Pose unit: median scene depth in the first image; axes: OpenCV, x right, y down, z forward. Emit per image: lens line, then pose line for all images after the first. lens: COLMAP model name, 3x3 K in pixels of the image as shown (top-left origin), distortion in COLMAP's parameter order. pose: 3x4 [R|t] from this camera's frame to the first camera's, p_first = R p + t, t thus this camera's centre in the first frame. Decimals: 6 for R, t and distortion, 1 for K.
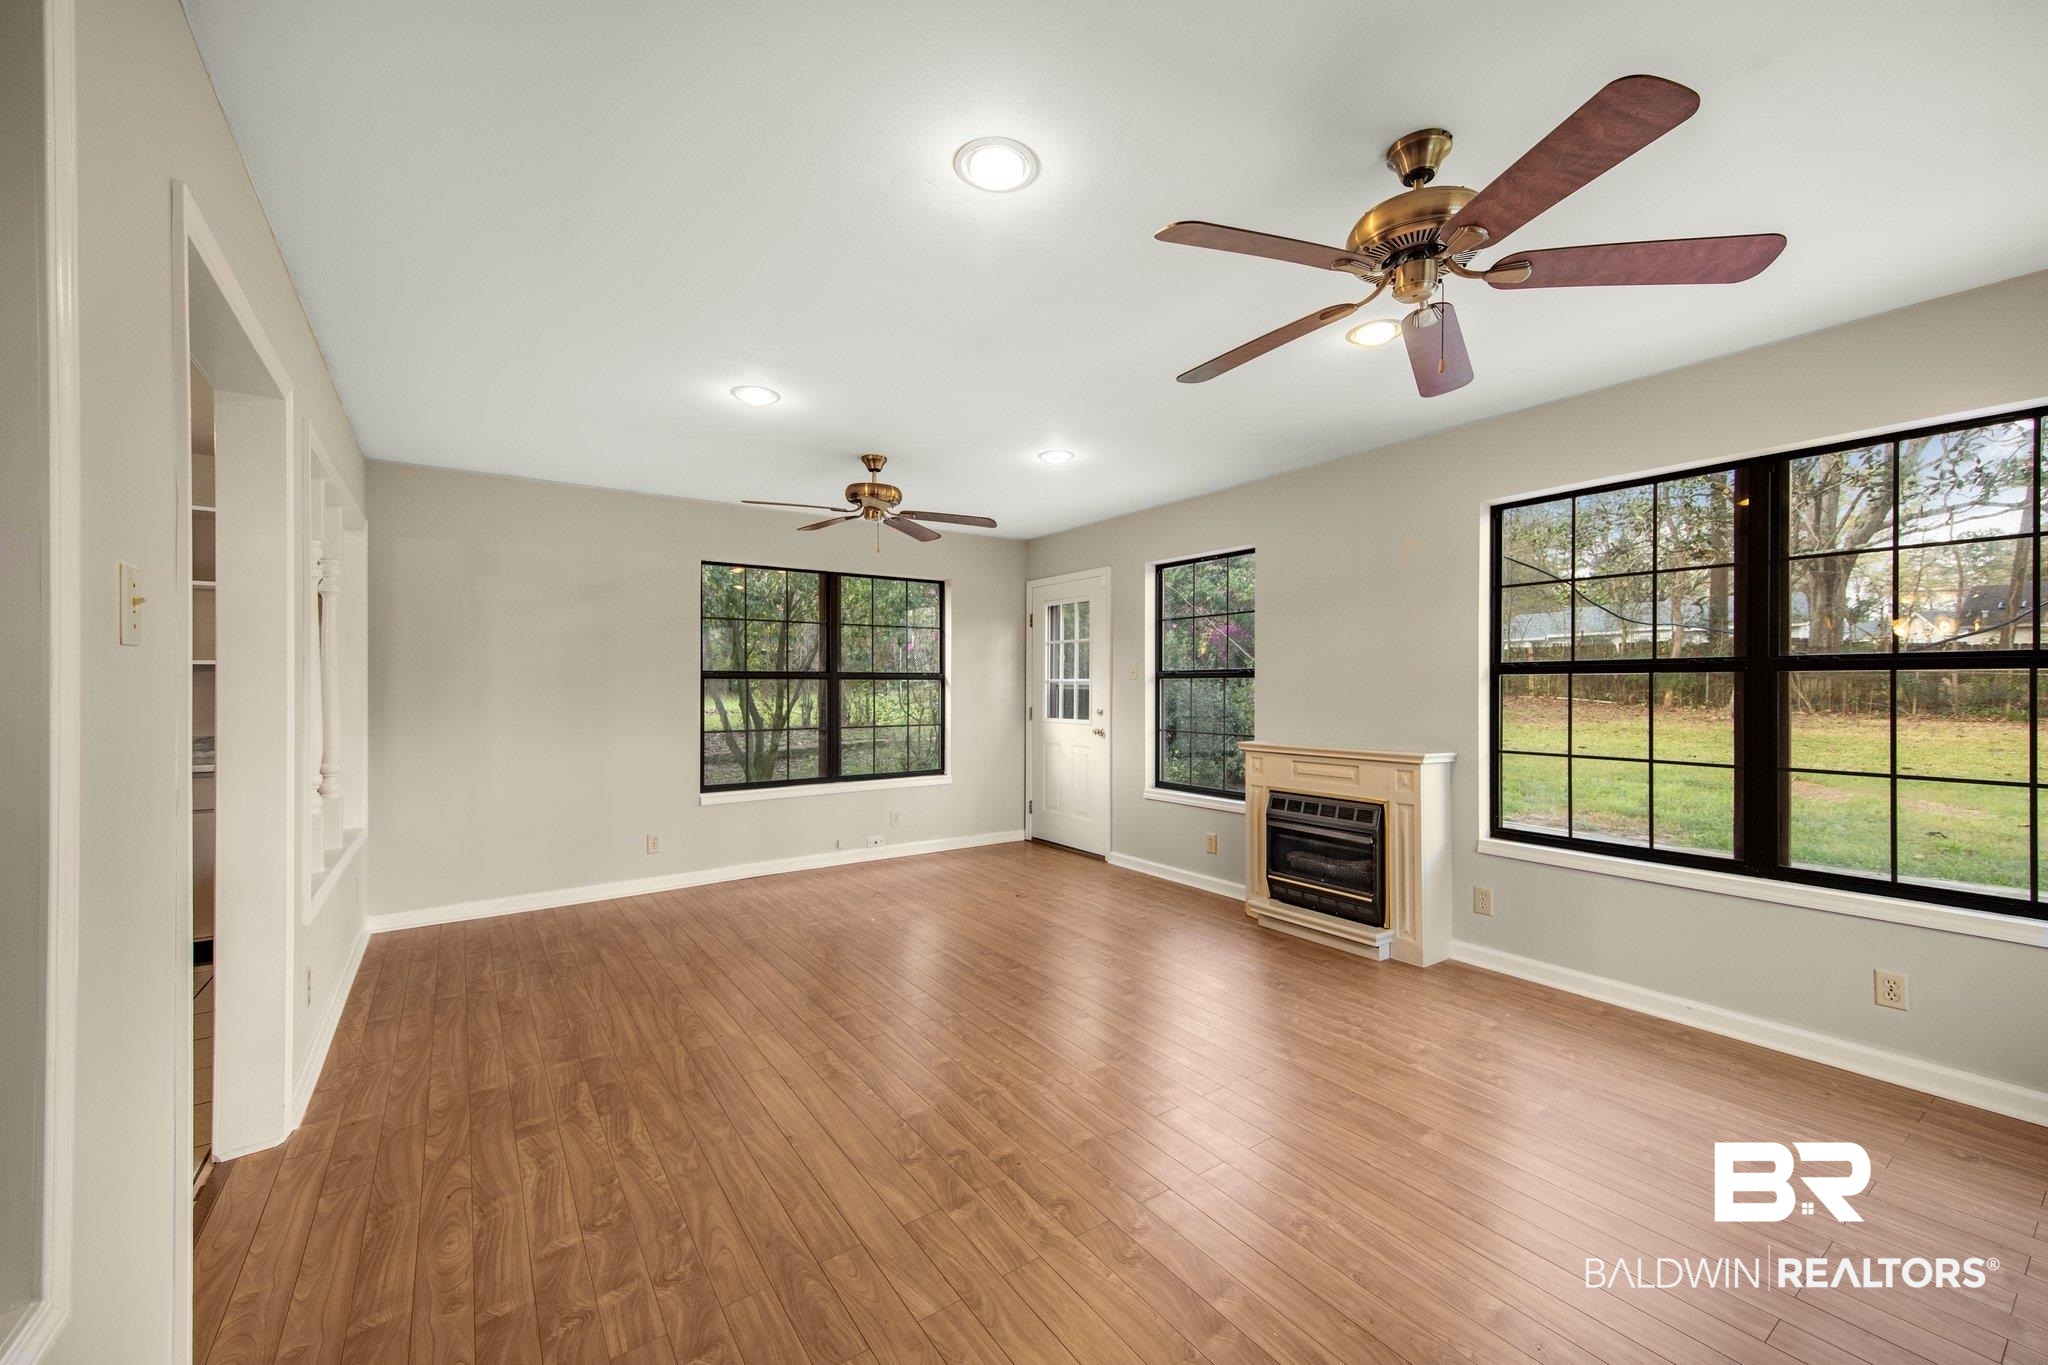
lens RADIAL K [[816.0, 0, 1002.9], [0, 816.0, 684.2], [0, 0, 1]] dist [0.041964, 0.000331]
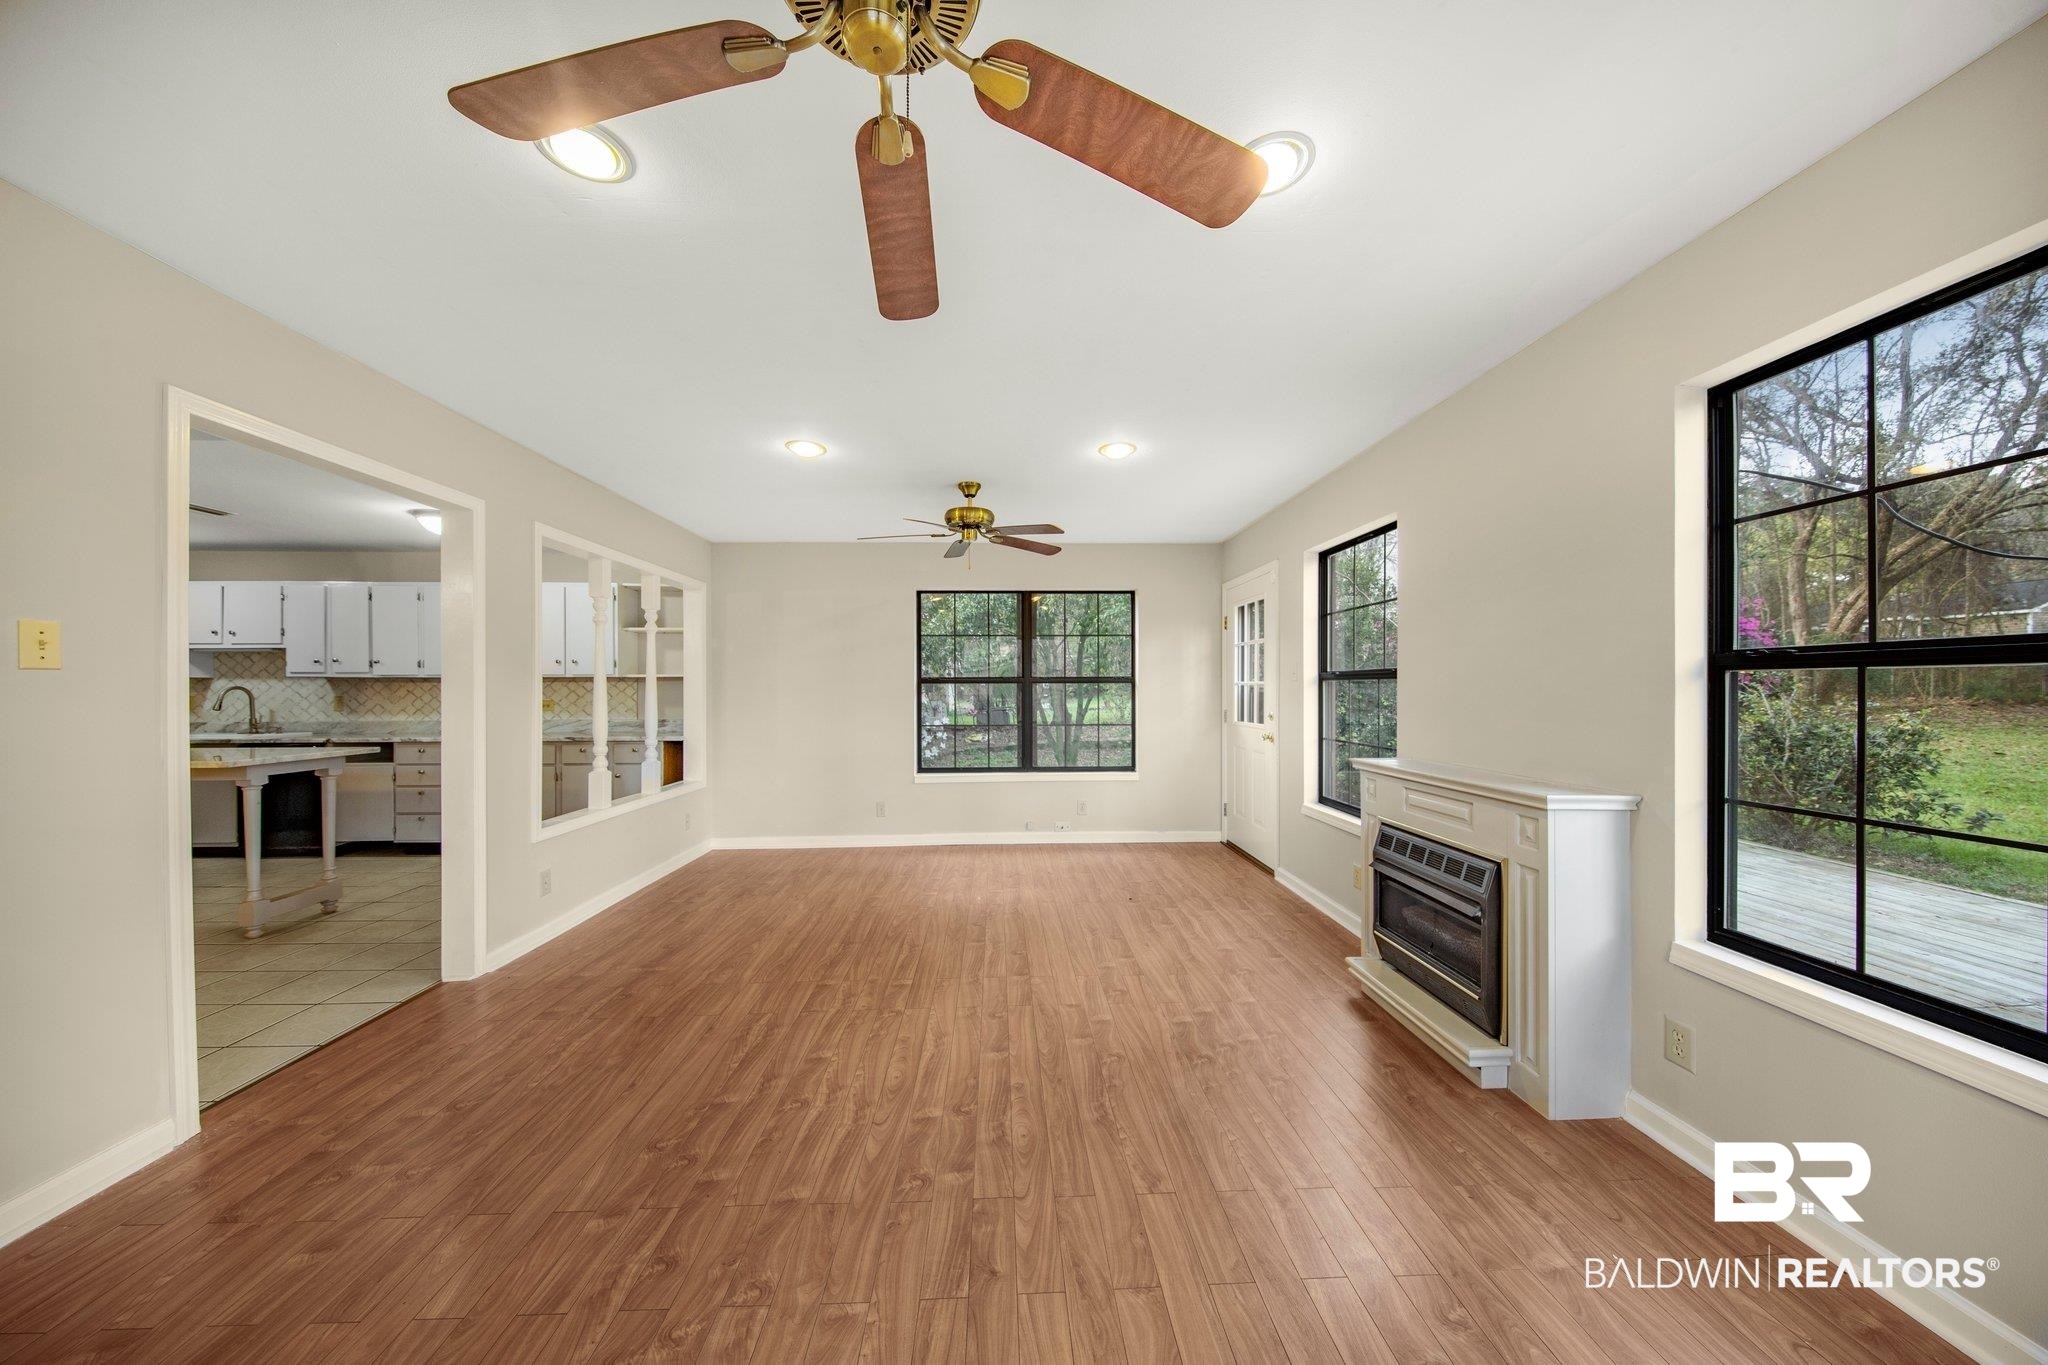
lens RADIAL K [[649.3, 0, 1014.2], [0, 649.3, 688.5], [0, 0, 1]] dist [0.010124, -0.001002]
pose [[0.840351, -0.001453, -0.542040, 0.374092], [0.002850, 0.999994, 0.001738, -0.000687], [0.542035, -0.003006, 0.840351, 0.291703]]
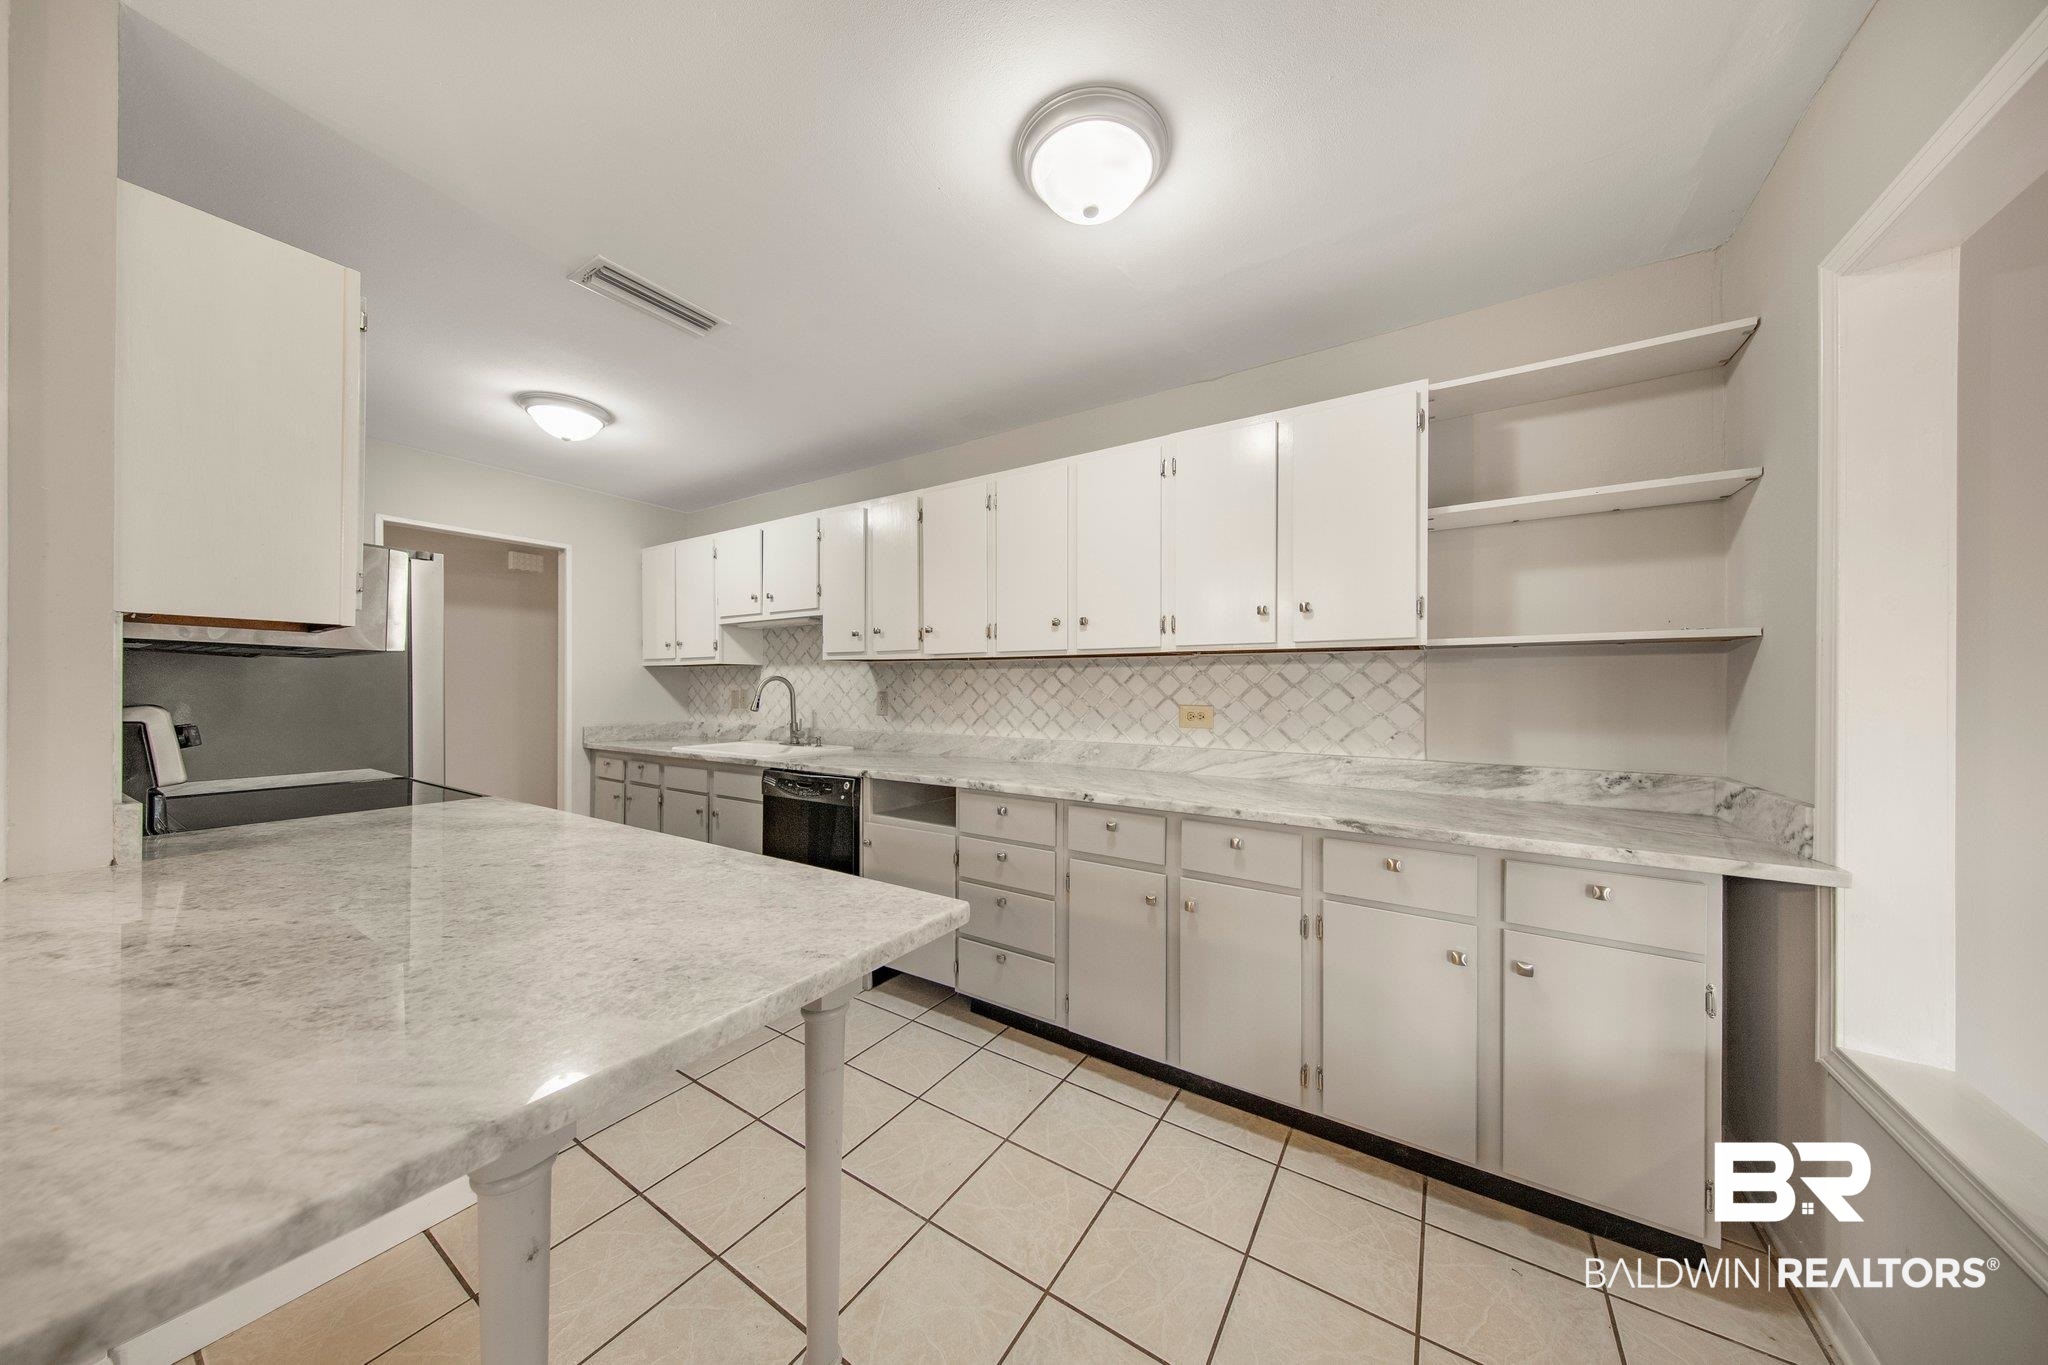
lens RADIAL K [[649.3, 0, 1040.3], [0, 649.3, 683.0], [0, 0, 1]] dist [0.010124, -0.001002]
pose [[0.408050, -0.002539, -0.912956, -0.645305], [0.000383, 0.999997, -0.002610, 0.004412], [0.912959, 0.000715, 0.408050, 0.509475]]
